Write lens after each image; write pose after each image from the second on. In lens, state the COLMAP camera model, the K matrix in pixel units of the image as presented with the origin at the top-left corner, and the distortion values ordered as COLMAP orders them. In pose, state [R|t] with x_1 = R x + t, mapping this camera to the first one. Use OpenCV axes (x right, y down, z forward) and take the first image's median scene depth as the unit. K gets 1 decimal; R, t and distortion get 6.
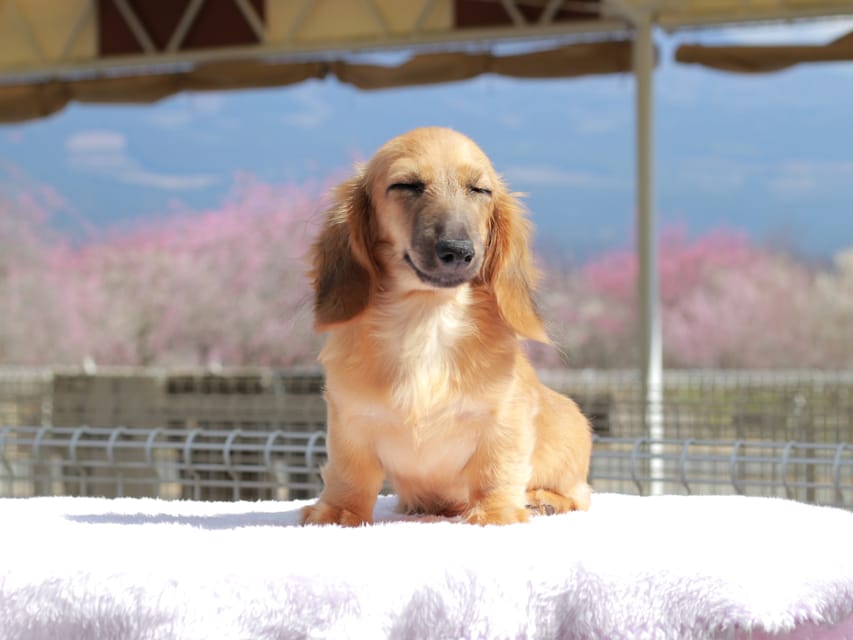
lens RADIAL K [[2411.5, 0, 401.0], [0, 2411.5, 319.2], [0, 0, 1]] dist [-0.131271, -0.571298]
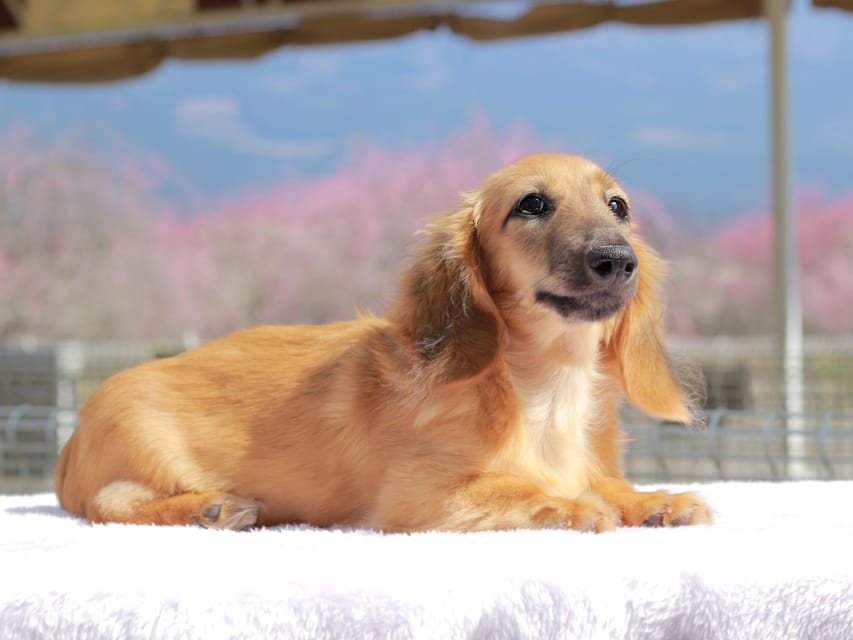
lens RADIAL K [[2445.7, 0, 426.5], [0, 2445.7, 320.0], [0, 0, 1]] dist [-0.008921, -2.432467]
pose [[0.998934, -0.012267, -0.044491, 0.023804], [0.012769, 0.999858, 0.011015, 0.007562], [0.044350, -0.011571, 0.998949, 0.204520]]
